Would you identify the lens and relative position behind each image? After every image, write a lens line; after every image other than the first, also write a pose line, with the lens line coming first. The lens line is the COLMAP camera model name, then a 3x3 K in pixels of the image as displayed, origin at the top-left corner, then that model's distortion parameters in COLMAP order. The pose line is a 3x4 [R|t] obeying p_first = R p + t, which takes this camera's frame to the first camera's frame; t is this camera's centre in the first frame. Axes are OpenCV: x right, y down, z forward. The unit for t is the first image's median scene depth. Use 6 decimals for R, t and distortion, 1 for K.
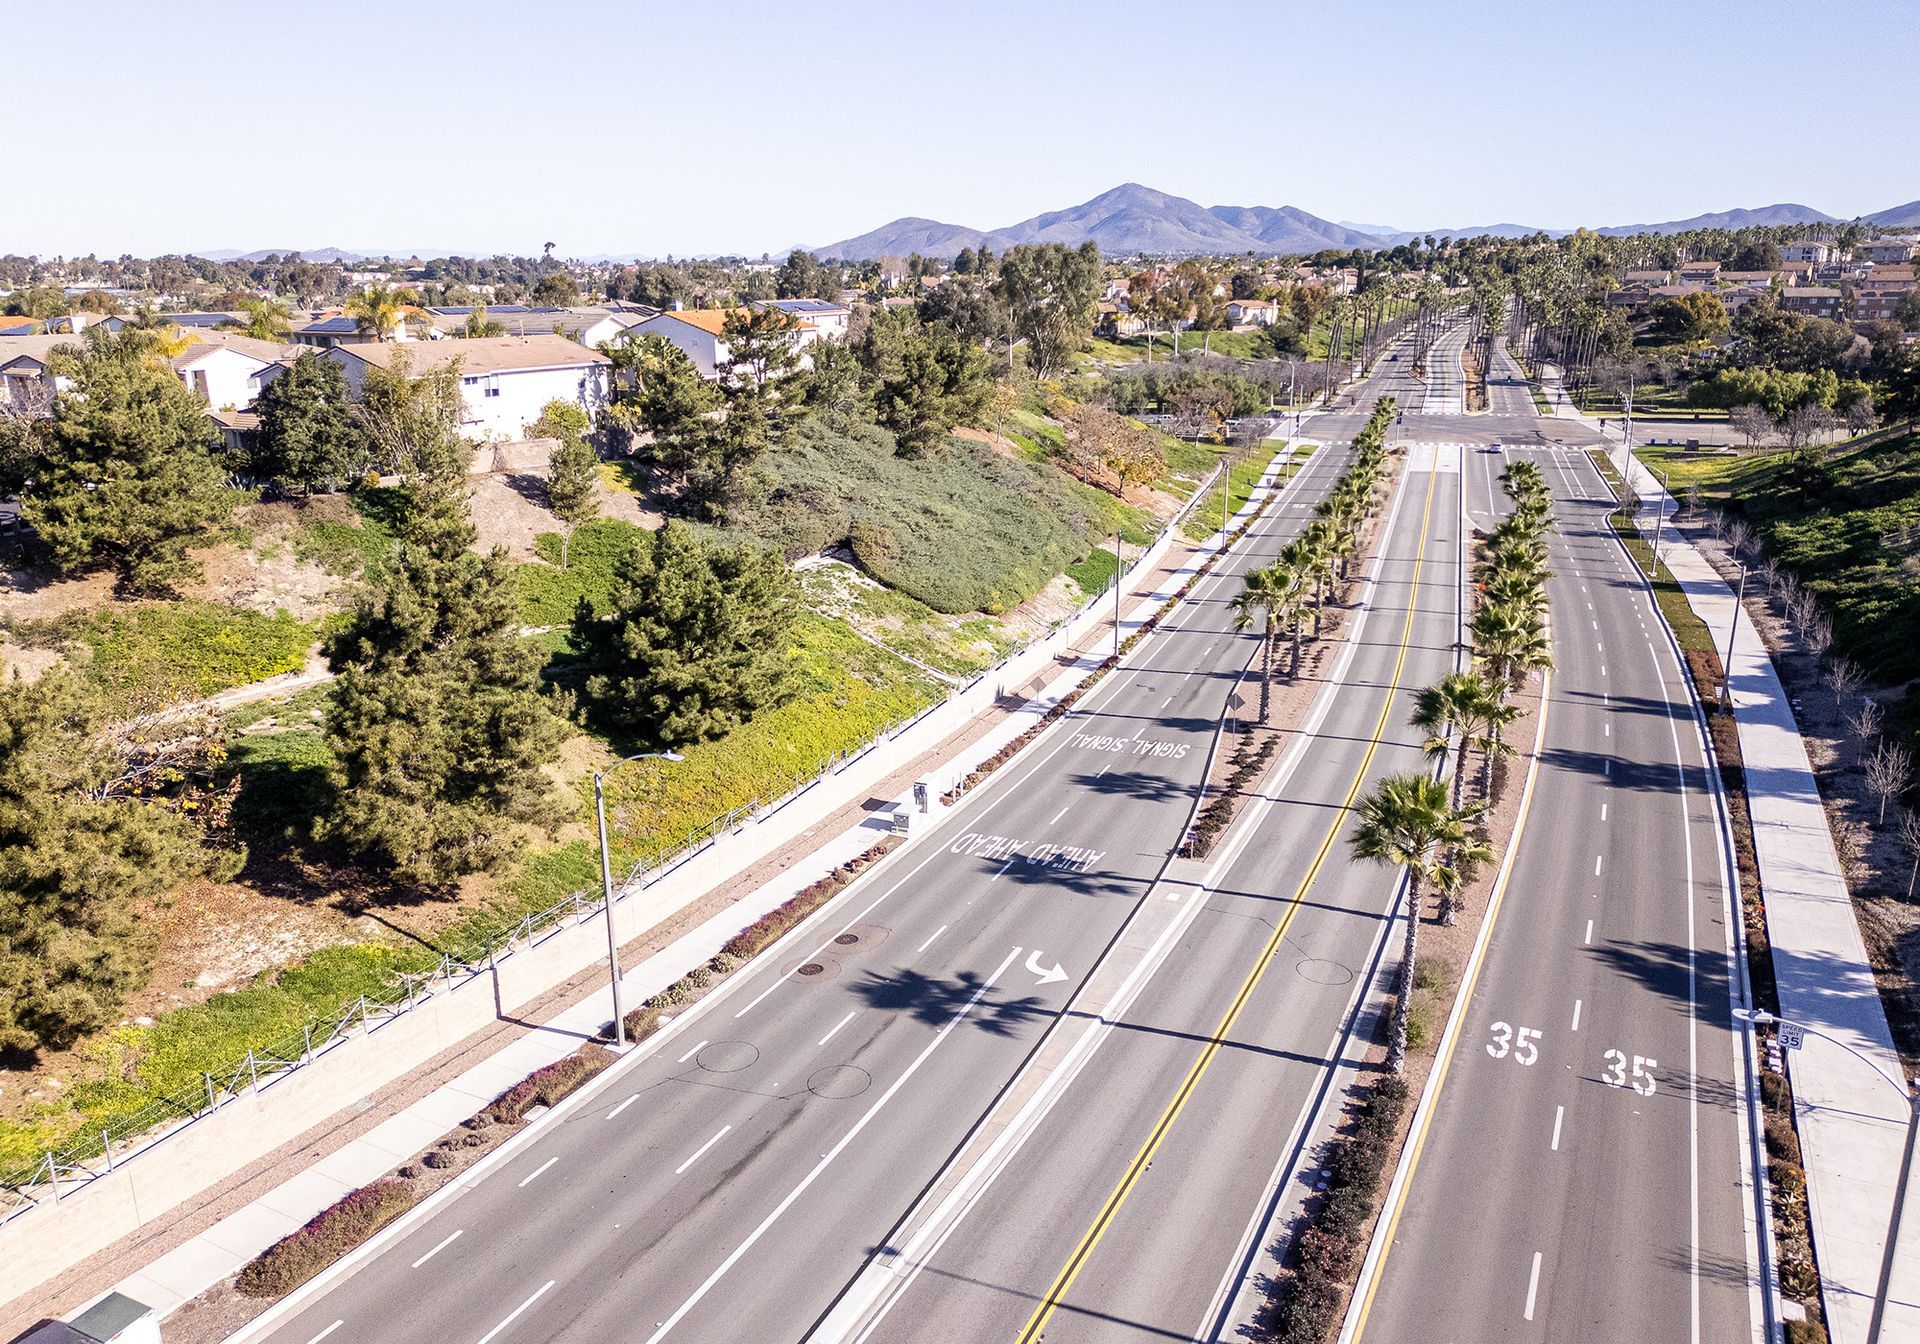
lens RADIAL K [[1366.9, 0, 955.1], [0, 1366.9, 589.2], [0, 0, 1]] dist [0.052259, -0.091886]
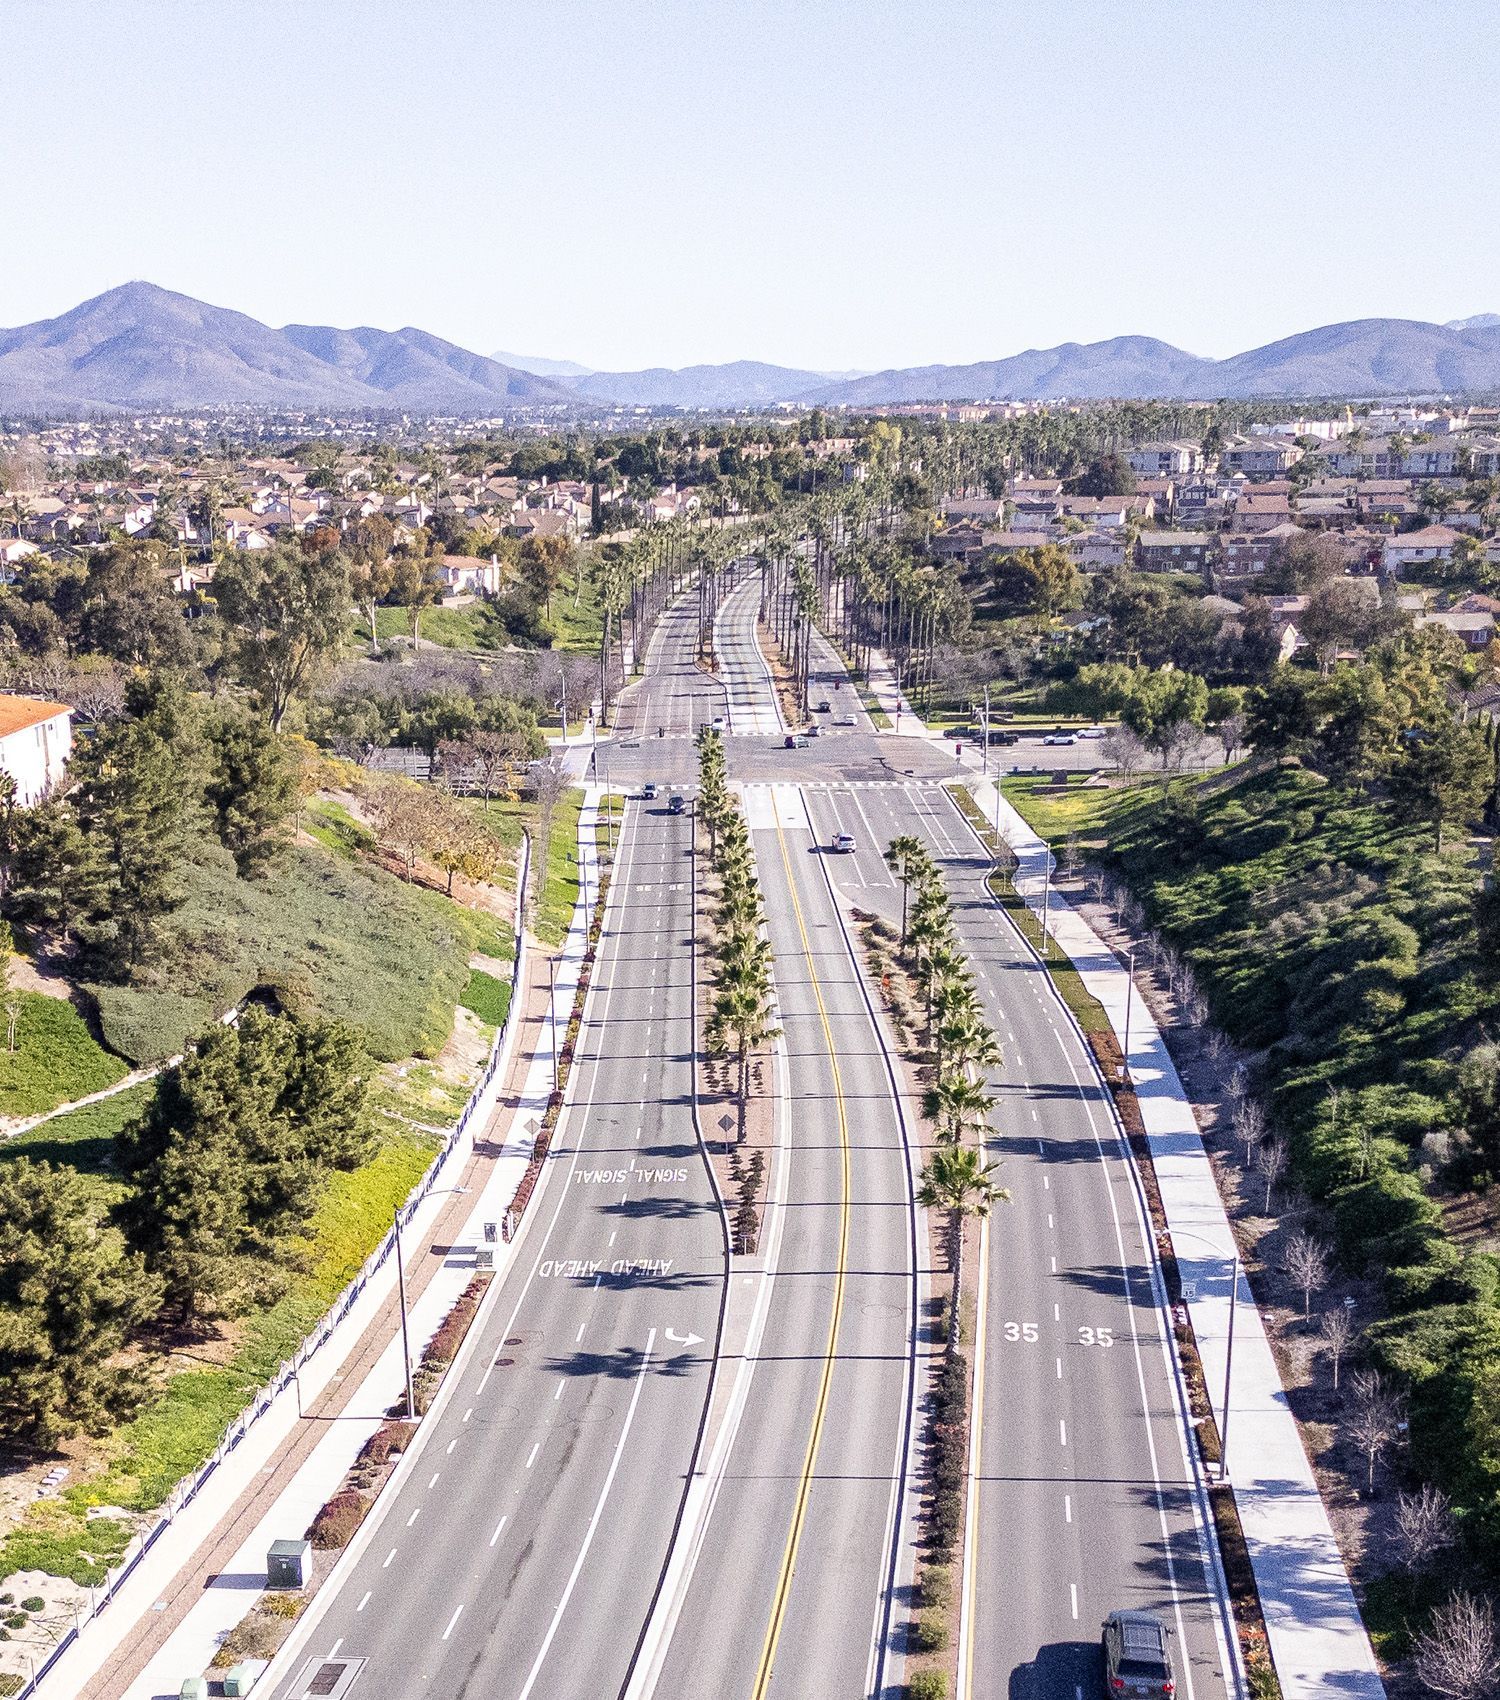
lens RADIAL K [[2254.3, 0, 750.0], [0, 2254.3, 850.0], [0, 0, 1]] dist [-0.047147, -0.034447]
pose [[0.935019, -0.056856, 0.350010, -0.271523], [0.076566, 0.996149, -0.042723, -0.037628], [-0.346233, 0.066746, 0.935771, -0.470052]]
